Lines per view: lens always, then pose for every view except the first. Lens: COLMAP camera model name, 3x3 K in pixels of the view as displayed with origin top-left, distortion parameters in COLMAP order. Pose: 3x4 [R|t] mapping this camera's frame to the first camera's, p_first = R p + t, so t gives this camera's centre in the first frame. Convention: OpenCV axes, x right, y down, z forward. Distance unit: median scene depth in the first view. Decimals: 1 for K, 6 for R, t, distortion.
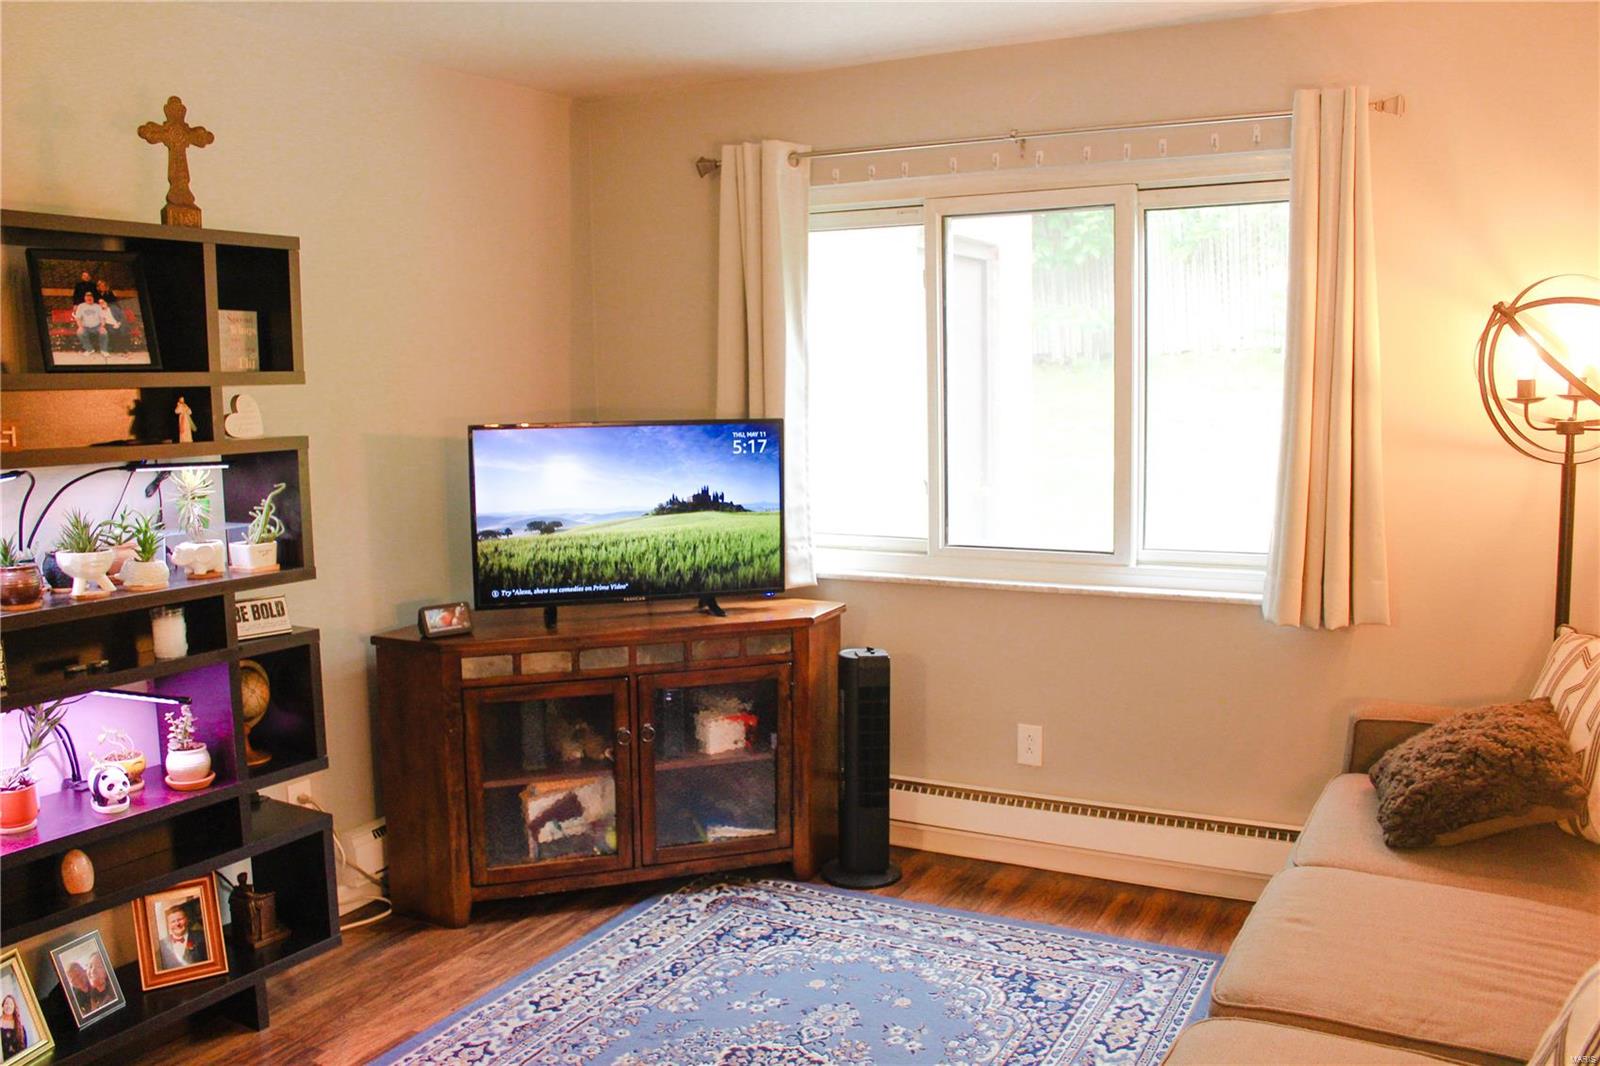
lens RADIAL K [[1333.7, 0, 800.8], [0, 1333.7, 532.5], [0, 0, 1]] dist [-0.159750, 0.123692]
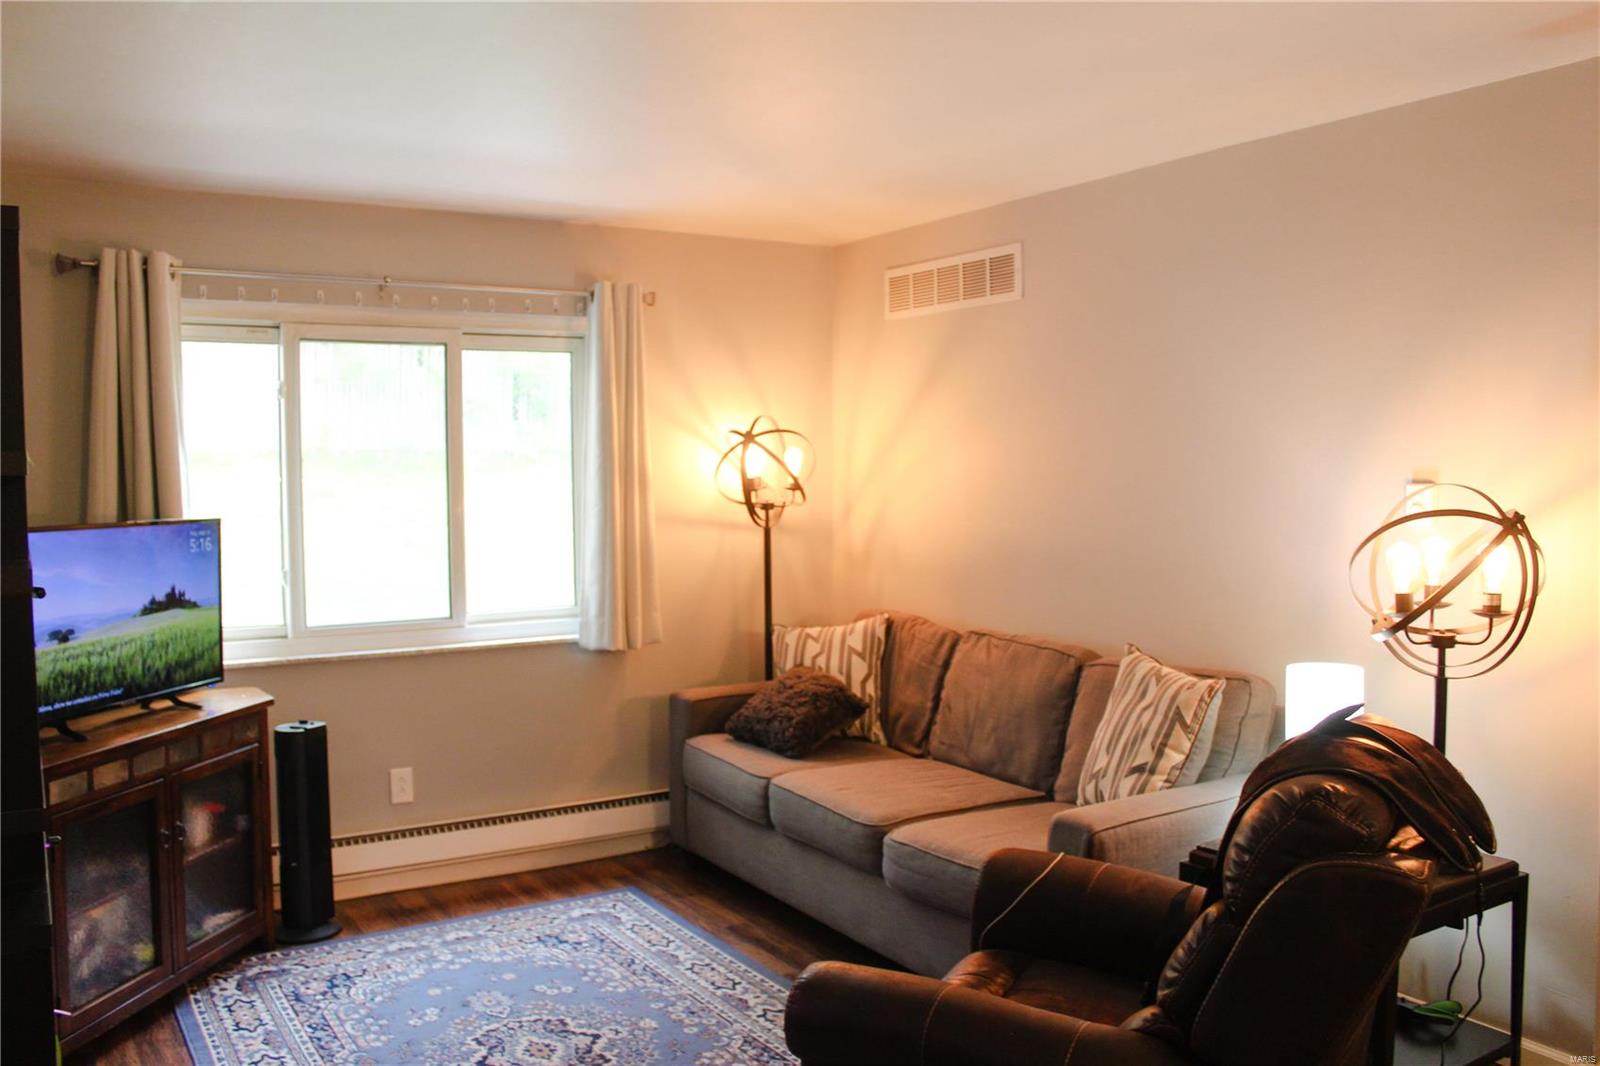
lens RADIAL K [[1333.7, 0, 799.3], [0, 1333.7, 529.9], [0, 0, 1]] dist [-0.159750, 0.123692]
pose [[0.481587, -0.027648, 0.875962, -0.722824], [0.102100, 0.994466, -0.024744, -0.002979], [-0.870430, 0.101352, 0.481745, 0.102285]]
